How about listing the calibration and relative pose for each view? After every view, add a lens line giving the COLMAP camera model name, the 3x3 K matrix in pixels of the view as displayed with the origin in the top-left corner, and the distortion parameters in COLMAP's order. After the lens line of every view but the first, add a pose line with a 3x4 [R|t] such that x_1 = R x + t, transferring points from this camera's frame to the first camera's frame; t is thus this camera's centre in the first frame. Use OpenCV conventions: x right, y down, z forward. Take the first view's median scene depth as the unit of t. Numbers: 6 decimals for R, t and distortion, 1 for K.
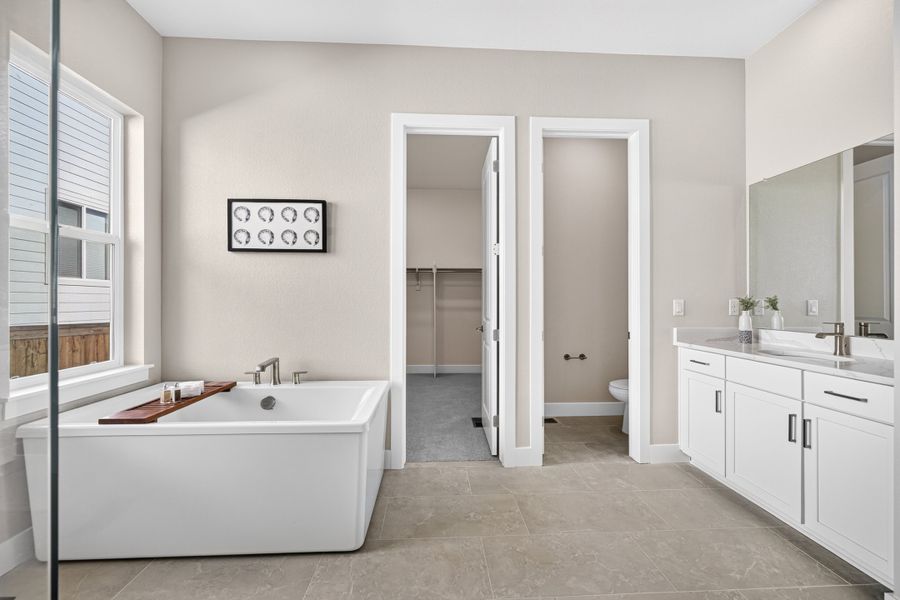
lens RADIAL K [[354.7, 0, 449.3], [0, 354.7, 294.3], [0, 0, 1]] dist [0.001485, -0.000217]
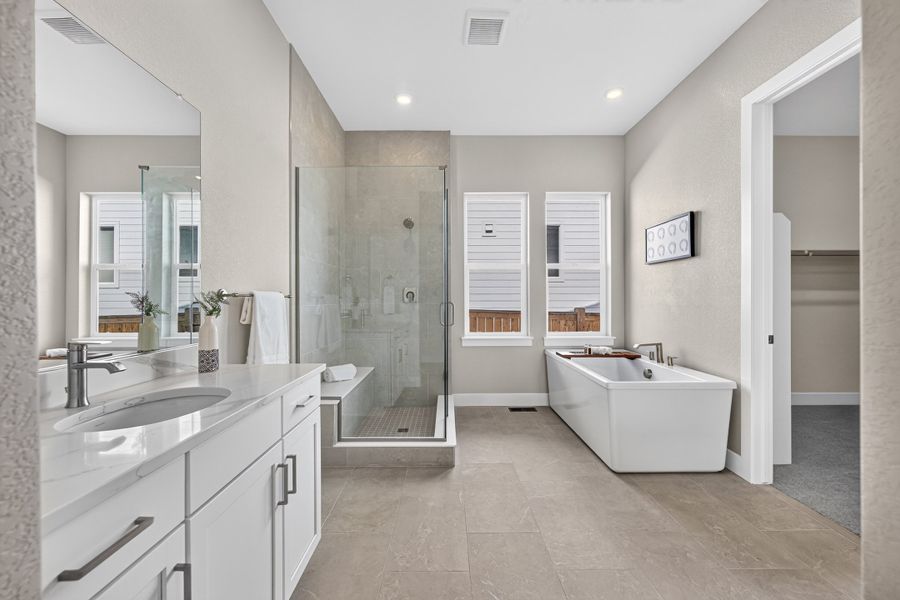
lens RADIAL K [[362.6, 0, 447.2], [0, 362.6, 295.3], [0, 0, 1]] dist [-0.001640, -0.000242]
pose [[-0.049294, -0.006882, -0.998761, 0.871894], [0.019060, 0.999788, -0.007830, -0.001119], [0.998602, -0.019423, -0.049152, 0.280513]]
